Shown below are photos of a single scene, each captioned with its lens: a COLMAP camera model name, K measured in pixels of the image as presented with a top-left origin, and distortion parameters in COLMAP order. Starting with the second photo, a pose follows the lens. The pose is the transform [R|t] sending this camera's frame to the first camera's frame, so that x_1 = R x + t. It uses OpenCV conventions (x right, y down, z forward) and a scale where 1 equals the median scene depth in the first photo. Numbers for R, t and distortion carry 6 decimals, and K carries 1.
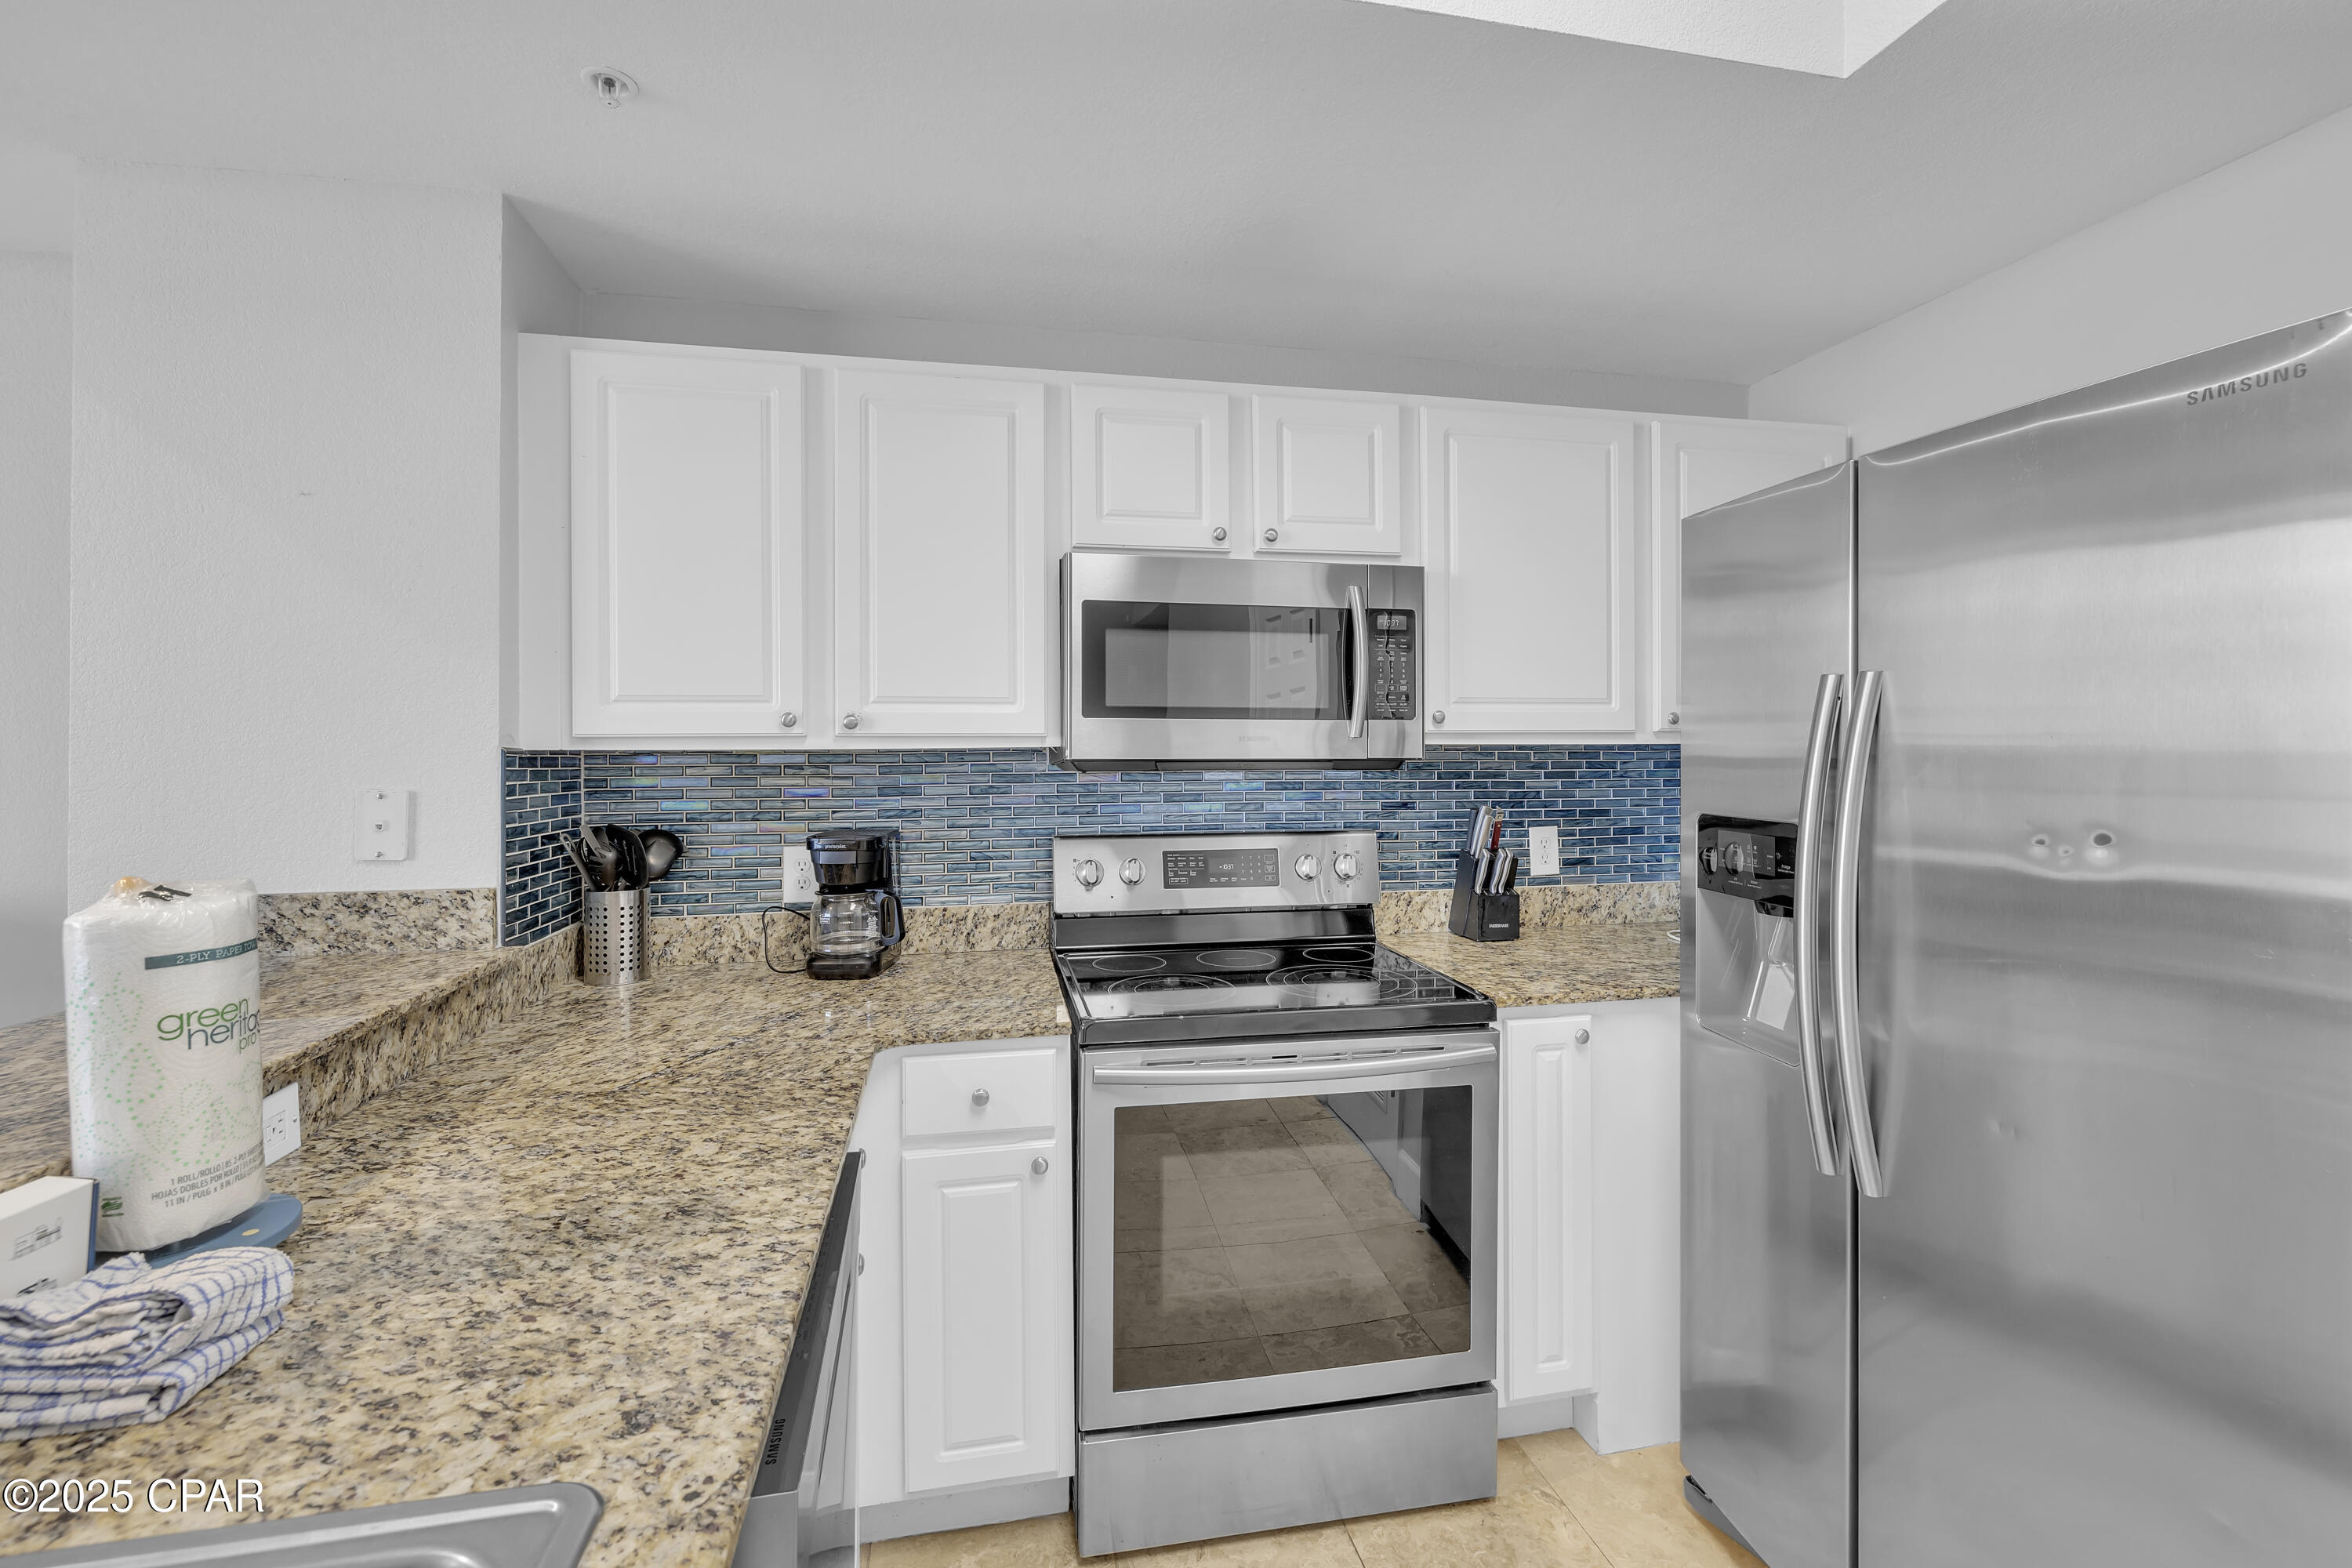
lens RADIAL K [[1007.1, 0, 1172.9], [0, 1007.1, 752.9], [0, 0, 1]] dist [-0.000070, -0.000190]
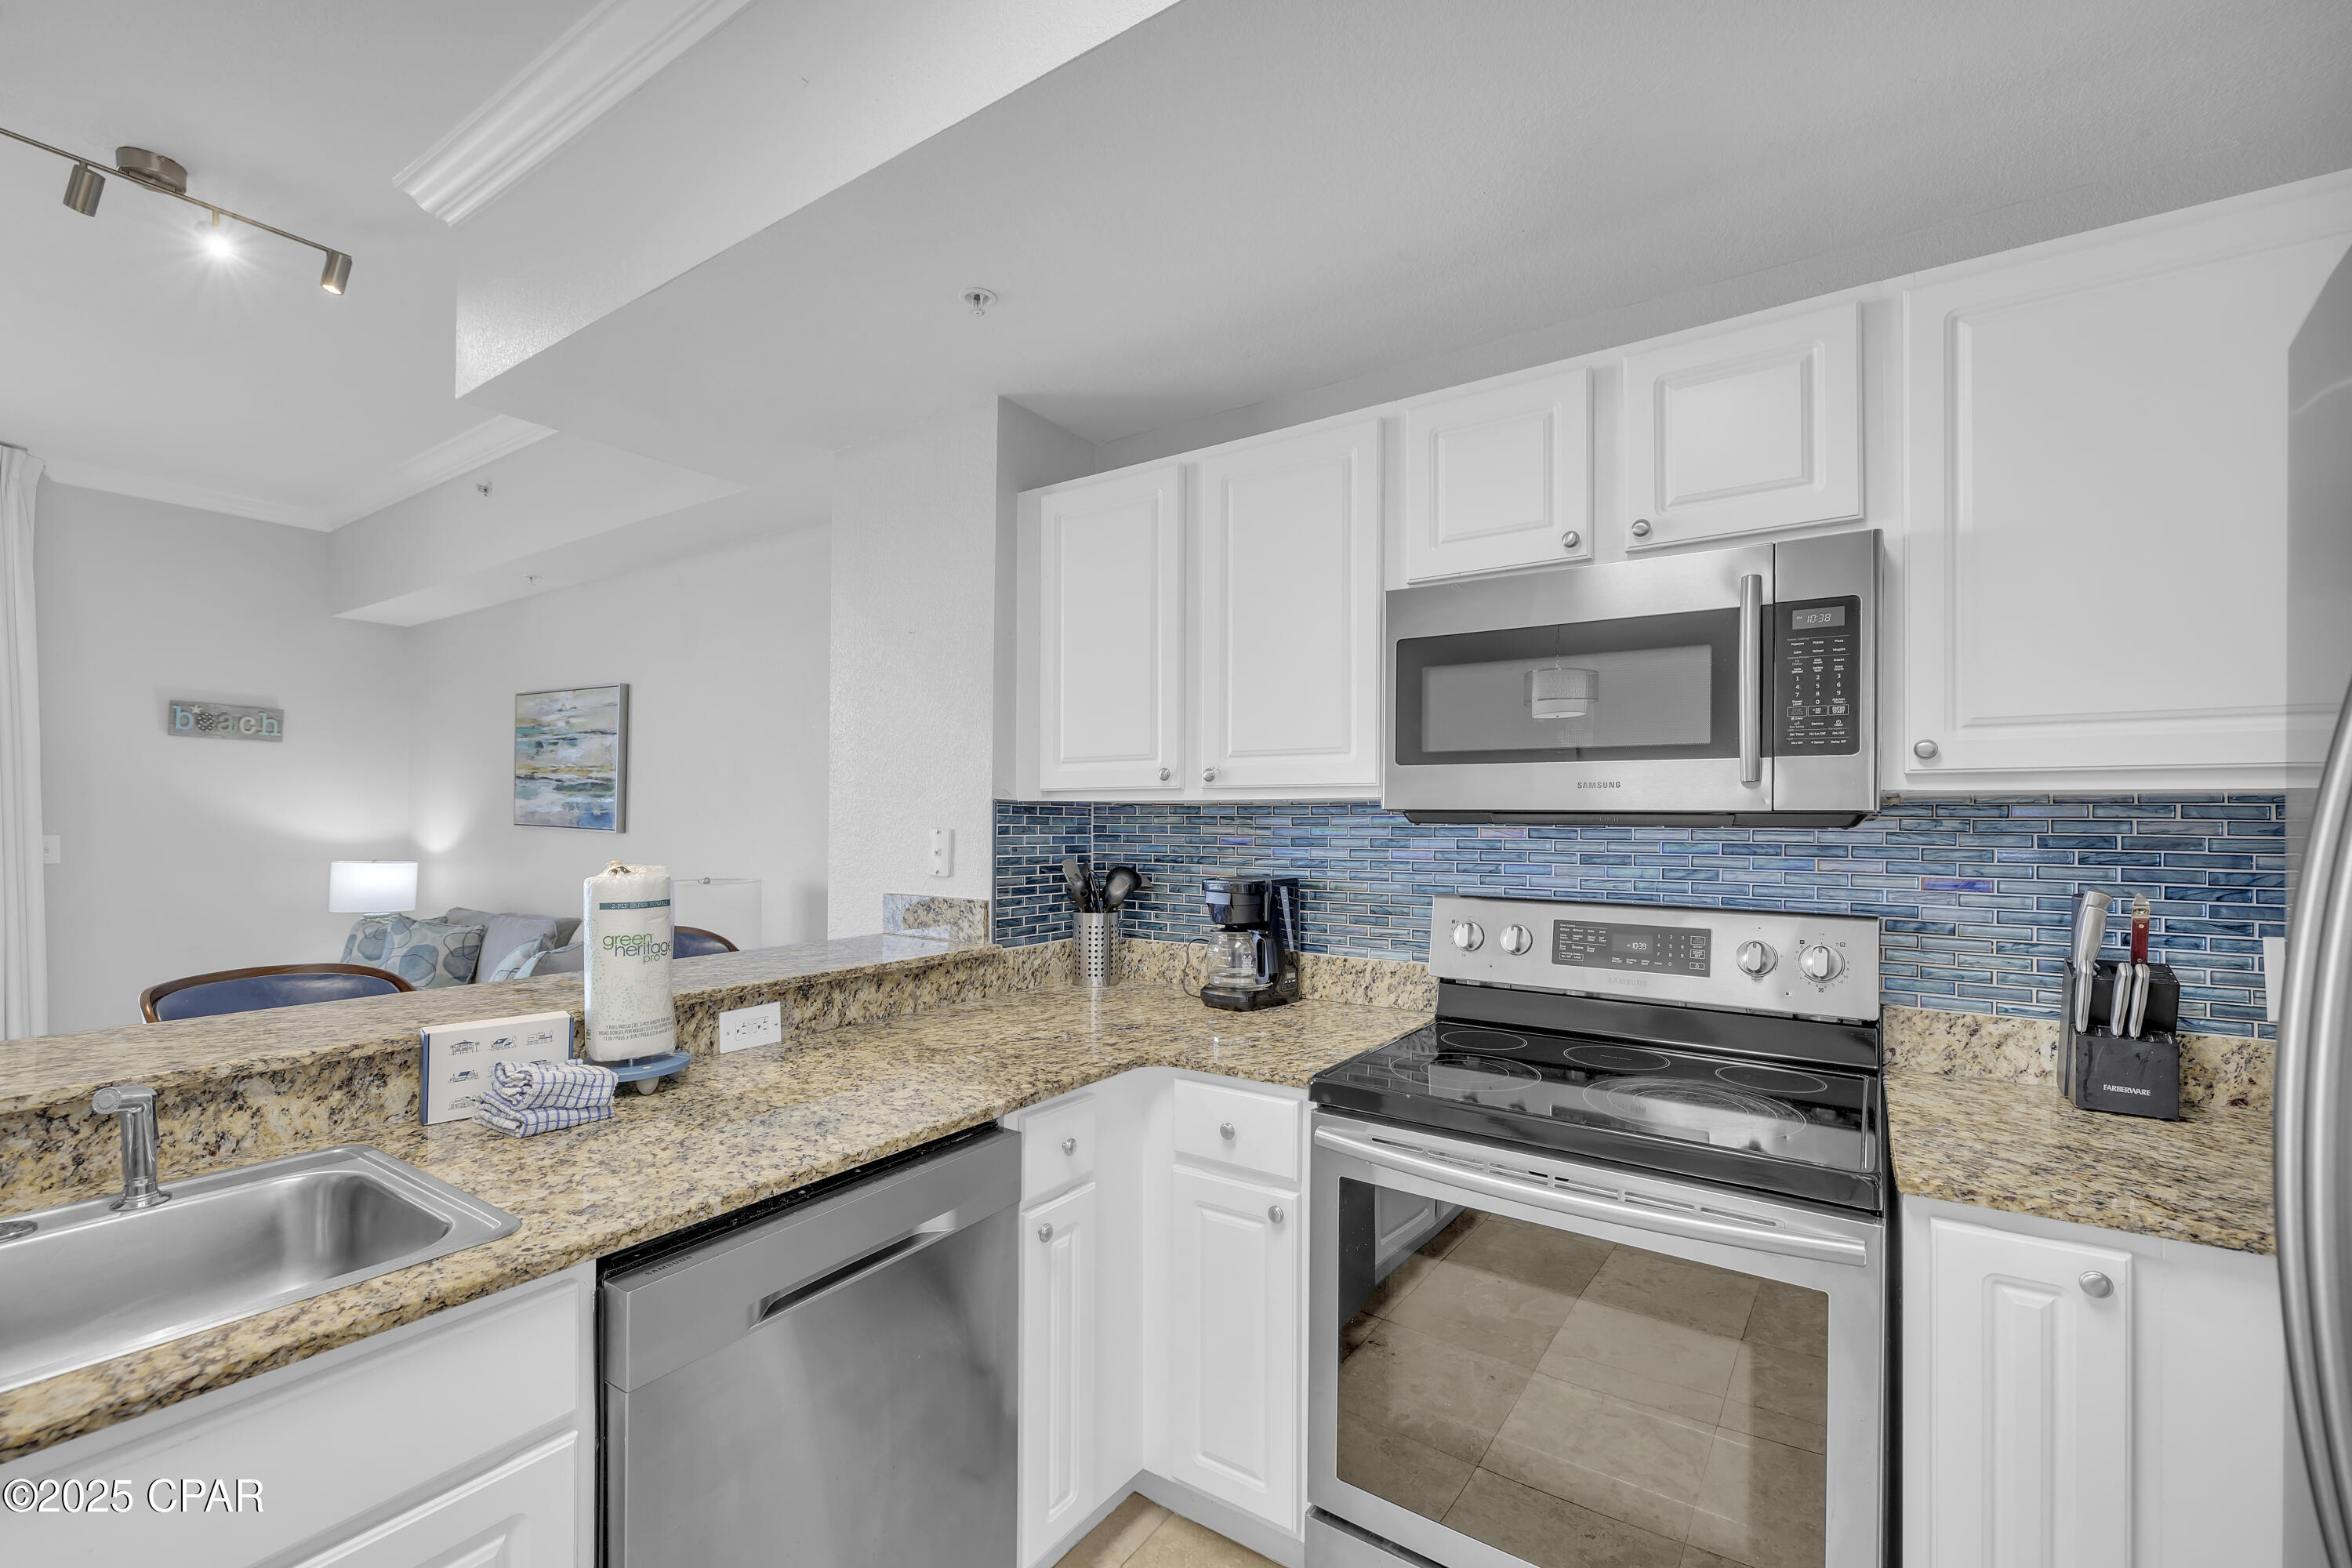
lens RADIAL K [[1001.4, 0, 1174.0], [0, 1001.4, 812.4], [0, 0, 1]] dist [-0.001581, 0.000187]
pose [[0.694391, 0.003604, -0.719589, 0.429979], [-0.009103, 0.999951, -0.003776, 0.014050], [0.719540, 0.009173, 0.694390, 0.198983]]
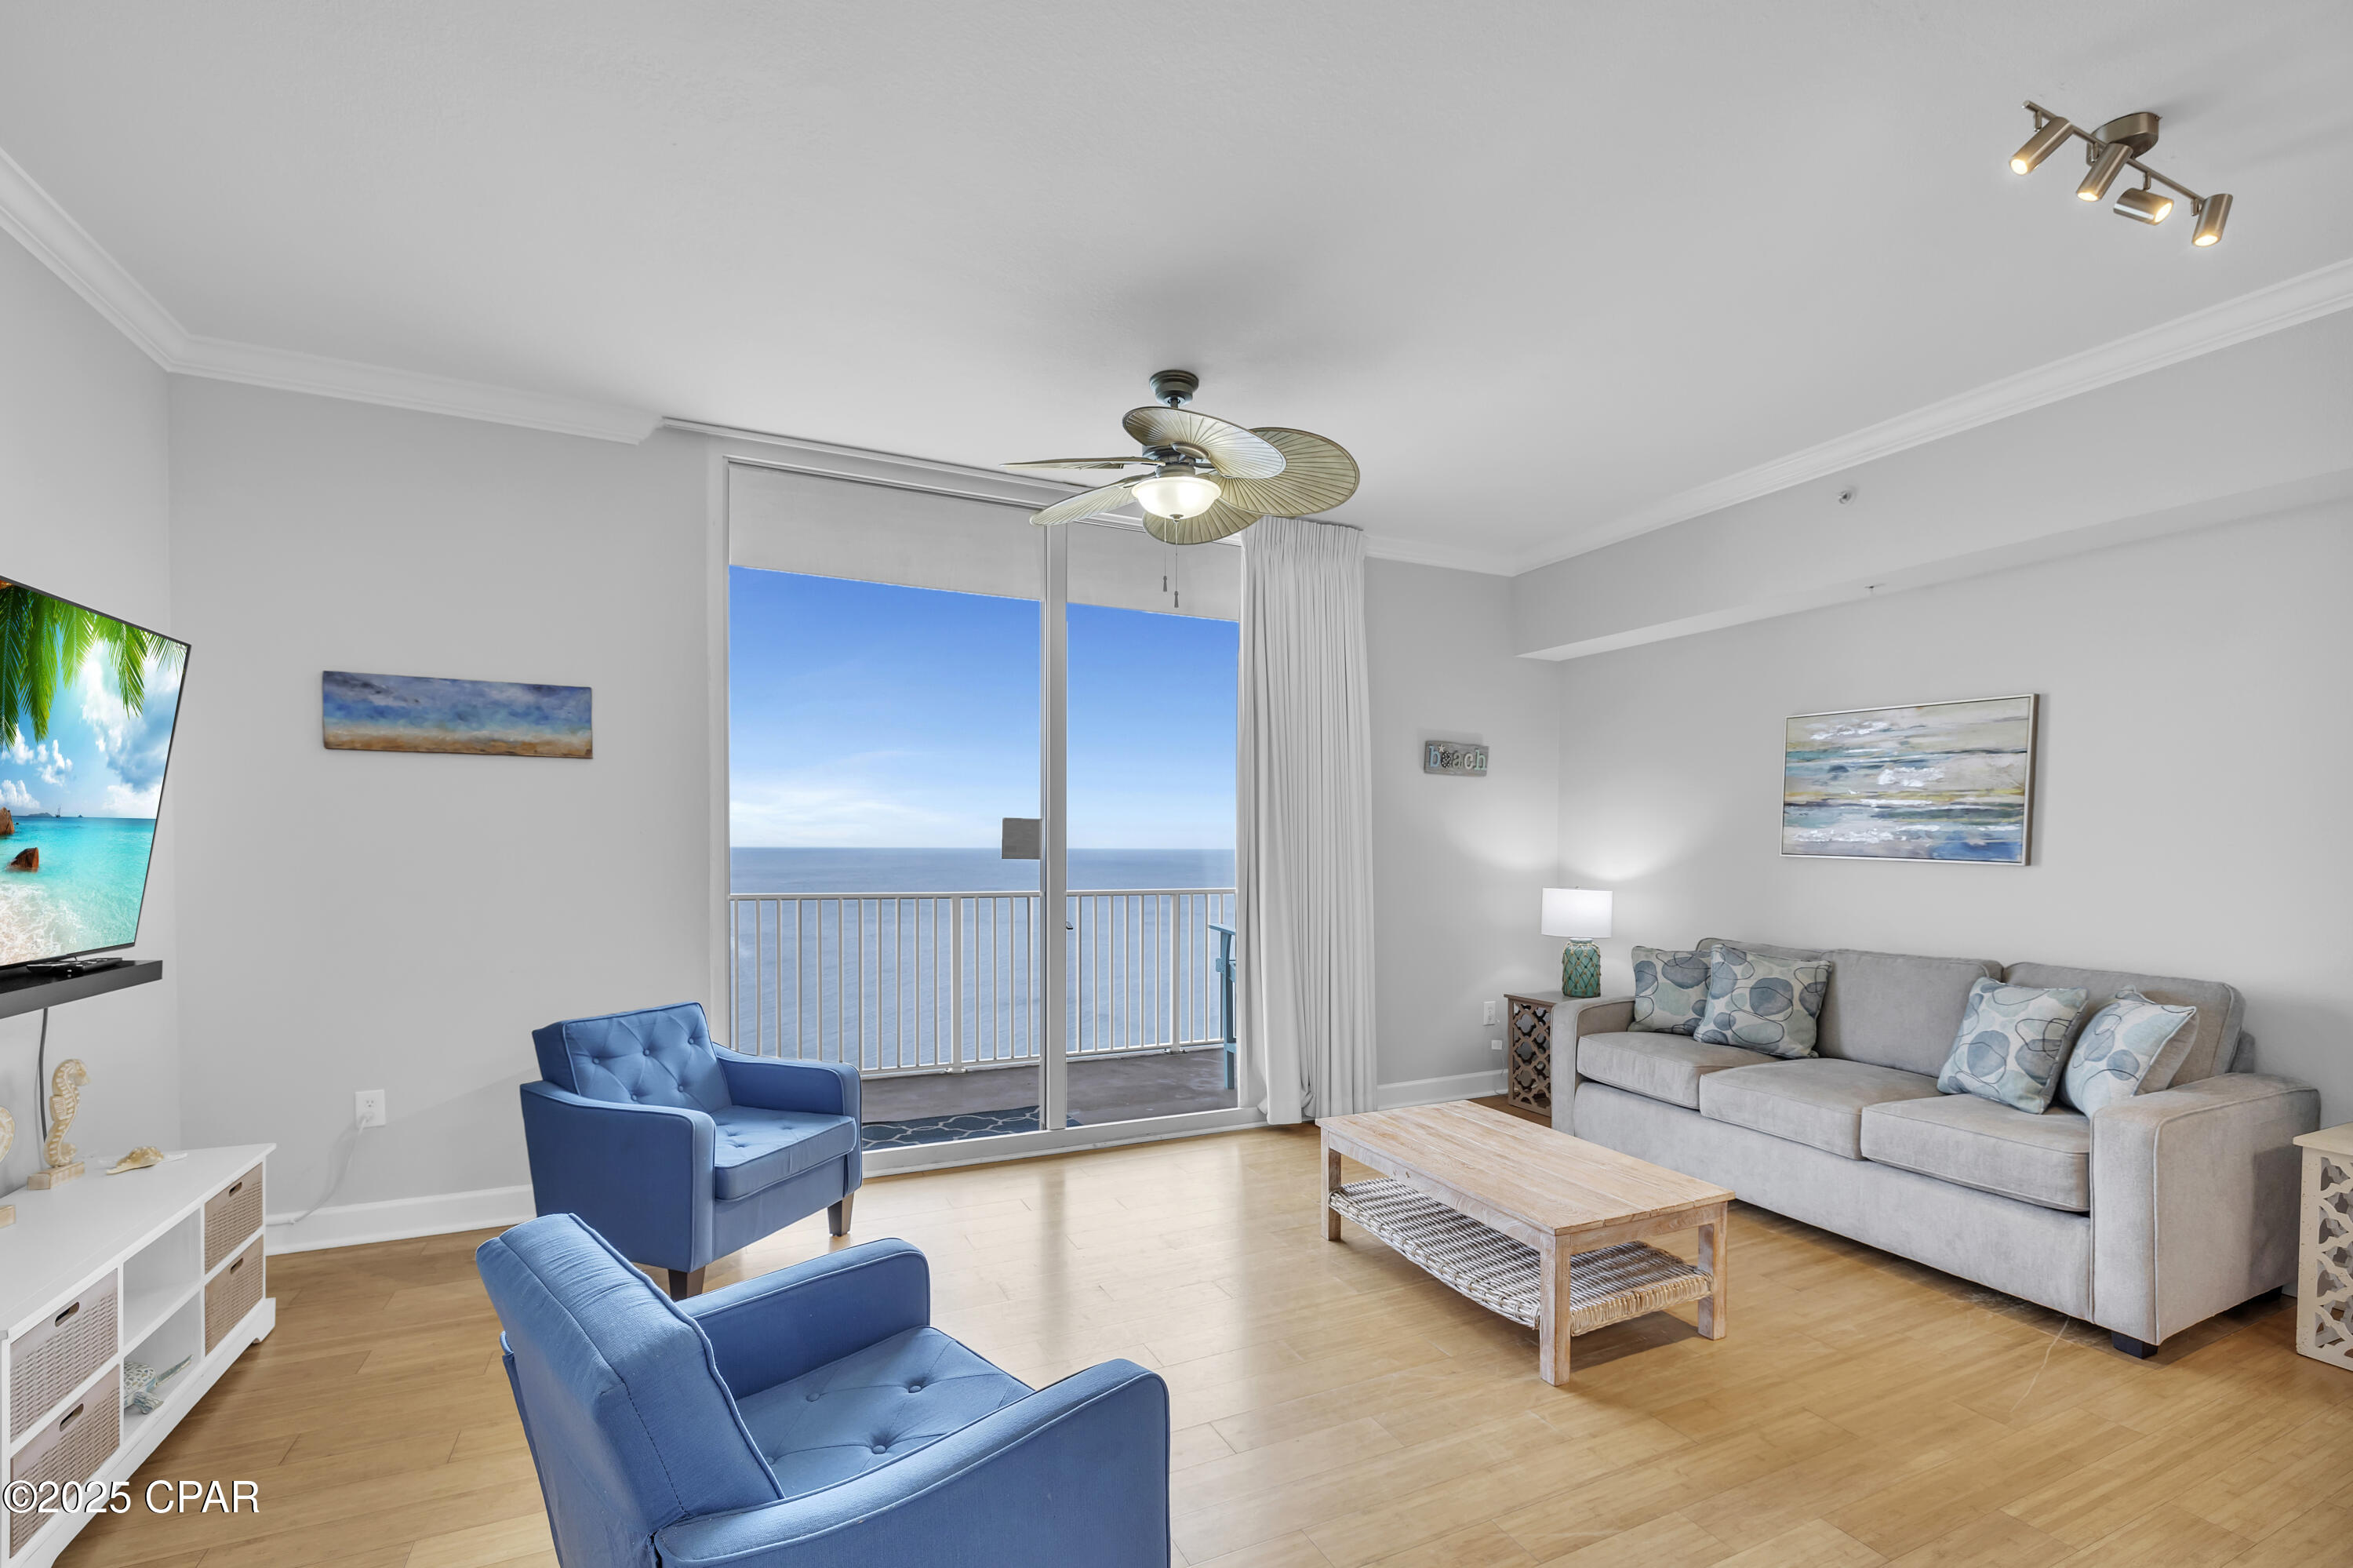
lens RADIAL K [[1018.6, 0, 1181.7], [0, 1018.6, 857.4], [0, 0, 1]] dist [-0.000058, -0.000237]
pose [[0.231807, 0.021435, -0.972526, -0.406185], [-0.009073, 0.999761, 0.019872, 0.021695], [0.972719, 0.004217, 0.231946, -1.082711]]
